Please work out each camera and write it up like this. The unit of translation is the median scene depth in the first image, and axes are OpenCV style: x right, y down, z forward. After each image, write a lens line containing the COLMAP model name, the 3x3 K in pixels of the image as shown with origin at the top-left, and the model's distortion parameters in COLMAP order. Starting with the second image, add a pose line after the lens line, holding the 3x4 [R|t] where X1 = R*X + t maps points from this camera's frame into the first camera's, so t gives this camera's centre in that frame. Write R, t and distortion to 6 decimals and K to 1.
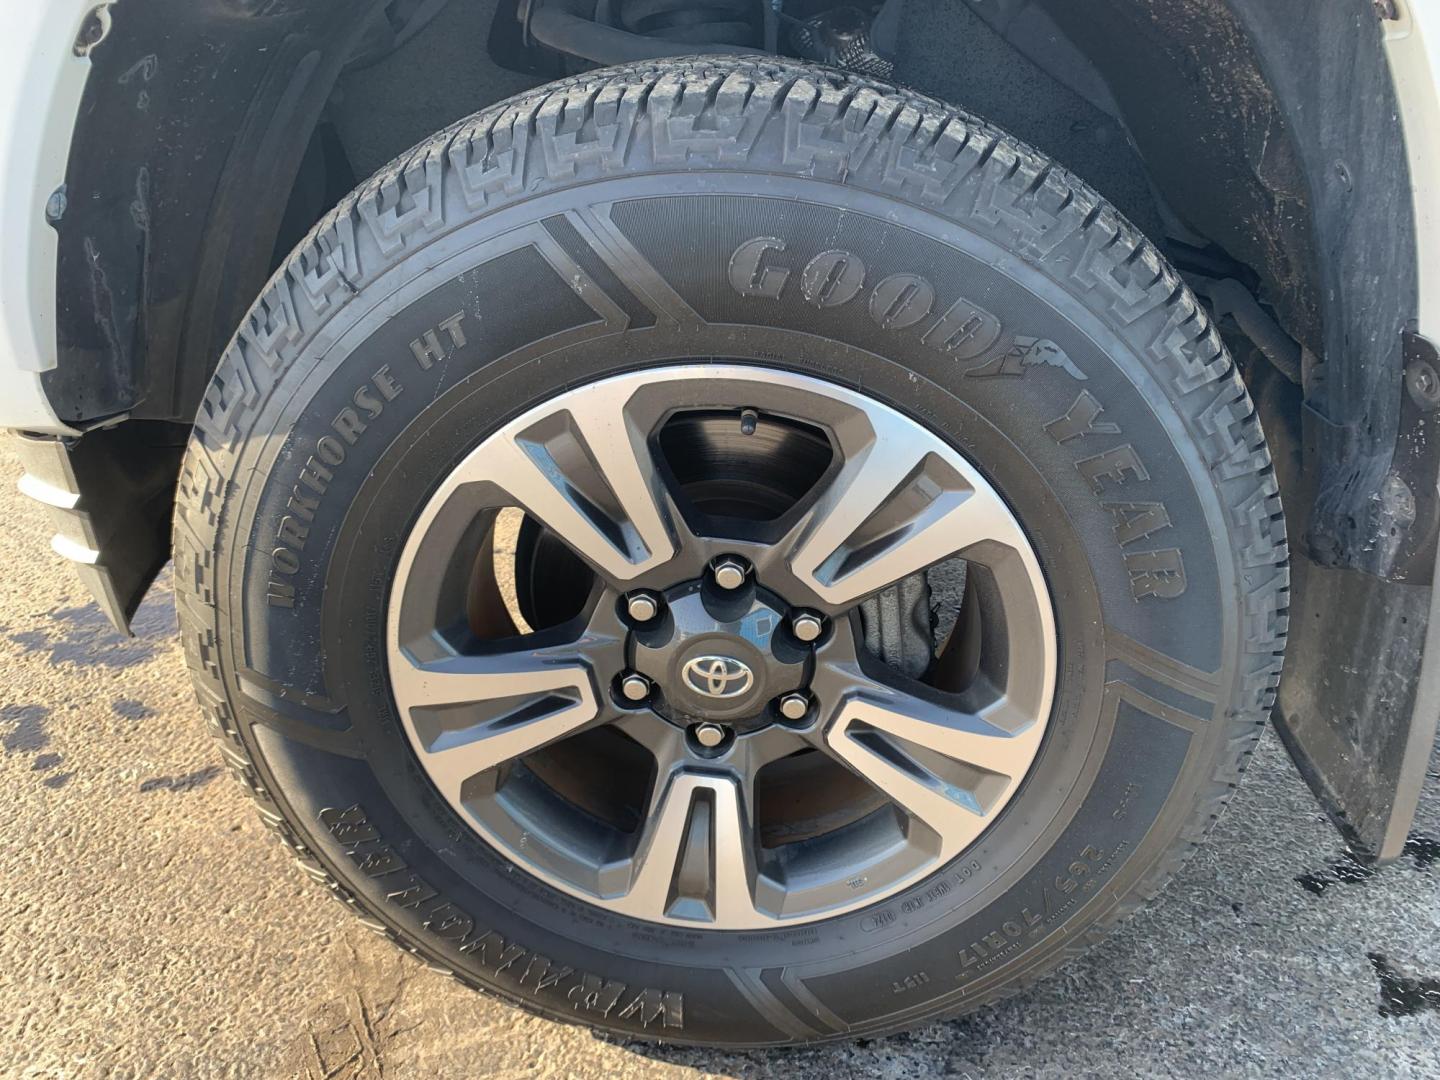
lens RADIAL K [[1083.3, 0, 720.0], [0, 1083.3, 540.0], [0, 0, 1]] dist [0.032897, -0.034606]
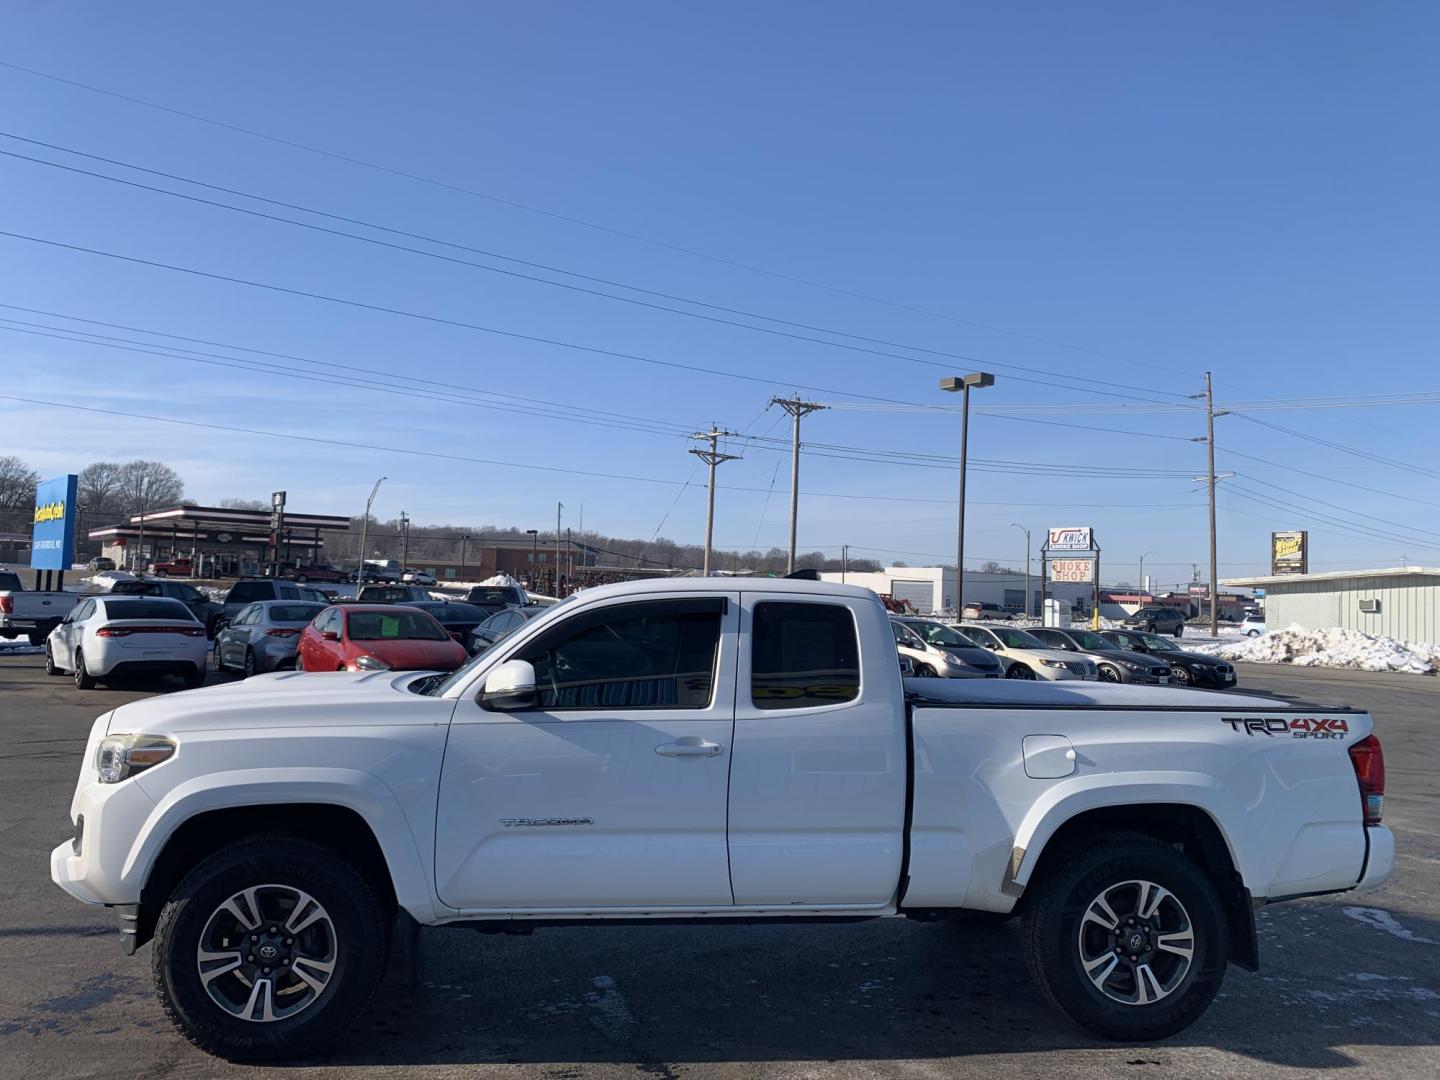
lens RADIAL K [[1083.3, 0, 720.0], [0, 1083.3, 540.0], [0, 0, 1]] dist [0.032897, -0.034606]
pose [[0.982984, 0.043386, 0.178496, 1.048739], [0.053422, 0.862188, -0.503763, 1.118900], [-0.175753, 0.504727, 0.845199, -4.486403]]
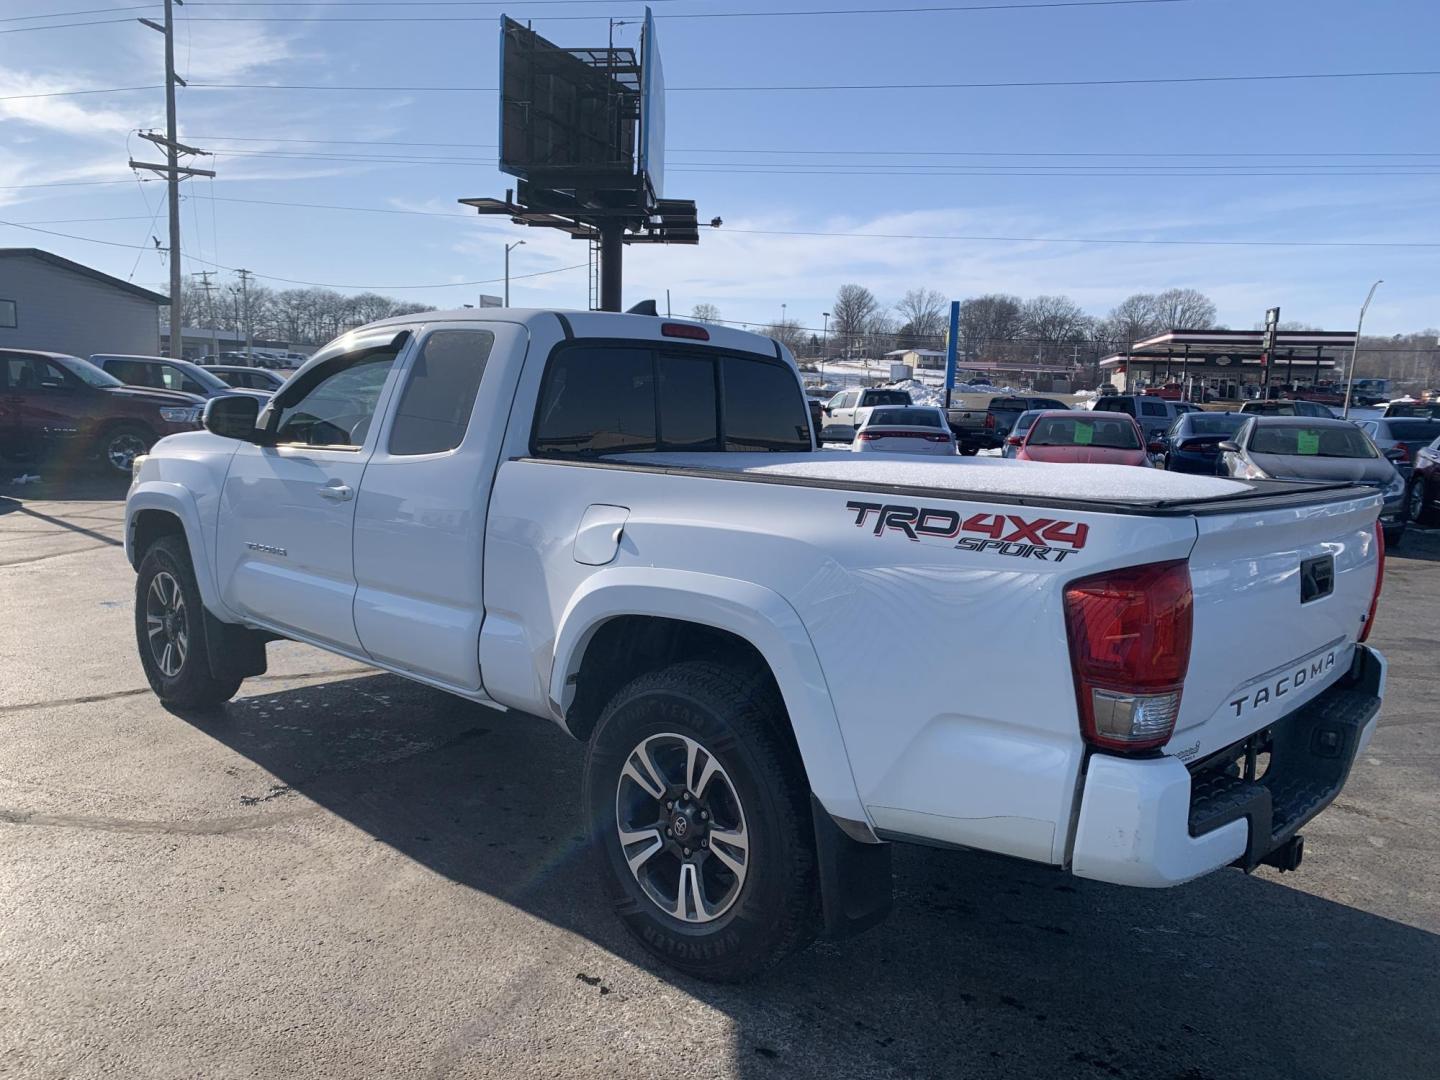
lens RADIAL K [[1111.9, 0, 717.7], [0, 1111.9, 498.8], [0, 0, 1]] dist [0.001629, -0.000611]
pose [[0.761700, 0.082748, -0.642624, 6.528987], [-0.325889, 0.906154, -0.269593, 0.178885], [0.560008, 0.414773, 0.717185, -2.190900]]
